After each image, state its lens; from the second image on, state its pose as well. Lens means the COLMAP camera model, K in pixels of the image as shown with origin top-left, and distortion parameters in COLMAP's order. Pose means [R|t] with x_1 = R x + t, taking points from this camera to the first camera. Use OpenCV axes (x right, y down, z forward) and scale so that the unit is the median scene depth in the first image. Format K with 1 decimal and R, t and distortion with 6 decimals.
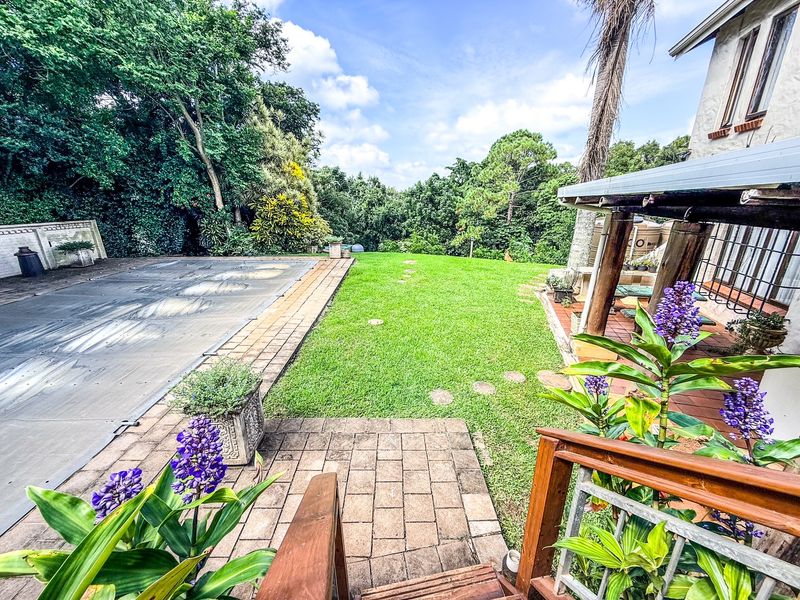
lens RADIAL K [[318.5, 0, 399.1], [0, 318.5, 299.3], [0, 0, 1]] dist [-0.001056, -0.000052]
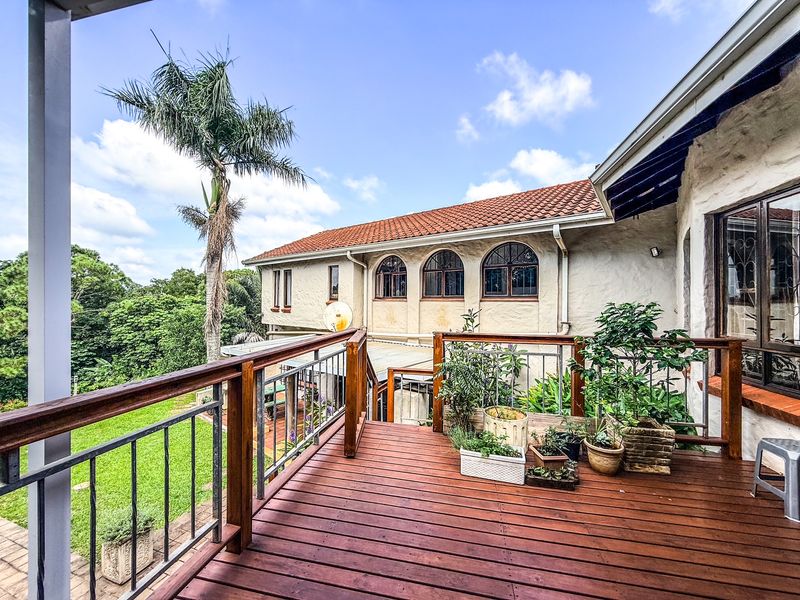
lens RADIAL K [[318.5, 0, 399.1], [0, 318.5, 299.3], [0, 0, 1]] dist [-0.001056, -0.000052]
pose [[0.359321, 0.012164, 0.933135, -0.130233], [0.280440, 0.952290, -0.120403, -0.018619], [-0.890079, 0.304952, 0.338767, -0.091387]]
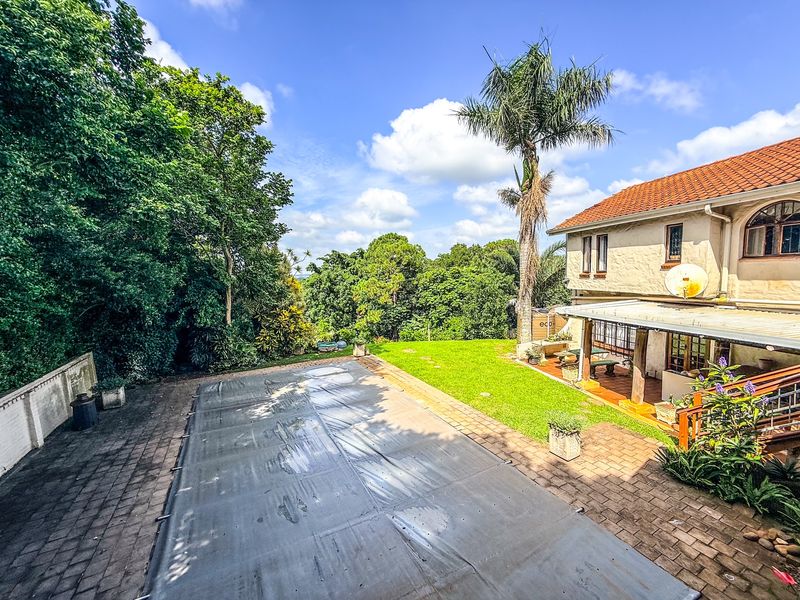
lens RADIAL K [[318.5, 0, 399.1], [0, 318.5, 299.3], [0, 0, 1]] dist [-0.001056, -0.000052]
pose [[0.887123, -0.060033, 0.457612, -0.216266], [0.165826, 0.966755, -0.194643, -0.027877], [-0.430714, 0.248556, 0.867586, -0.058741]]
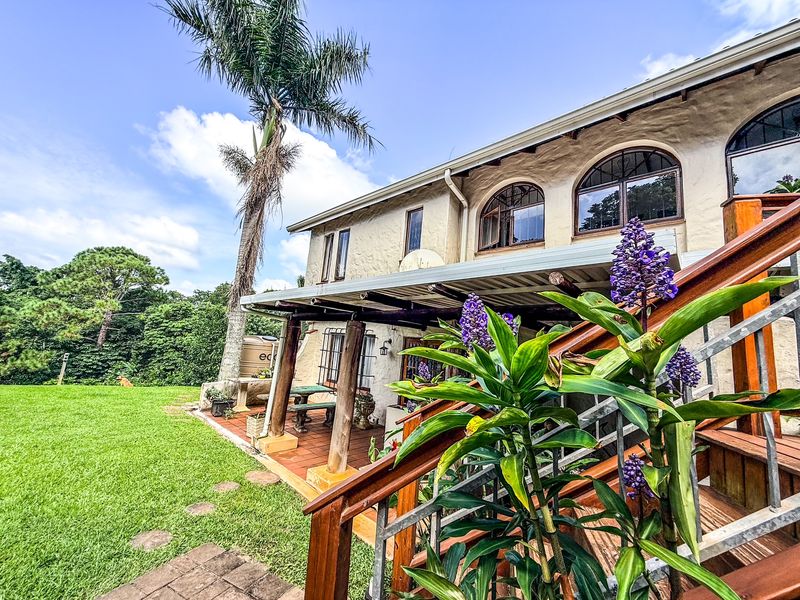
lens RADIAL K [[318.5, 0, 399.1], [0, 318.5, 299.3], [0, 0, 1]] dist [-0.001056, -0.000052]
pose [[0.448225, 0.173866, 0.876849, -0.037701], [0.190903, 0.939656, -0.283905, 0.013413], [-0.873298, 0.294647, 0.387986, 0.013432]]
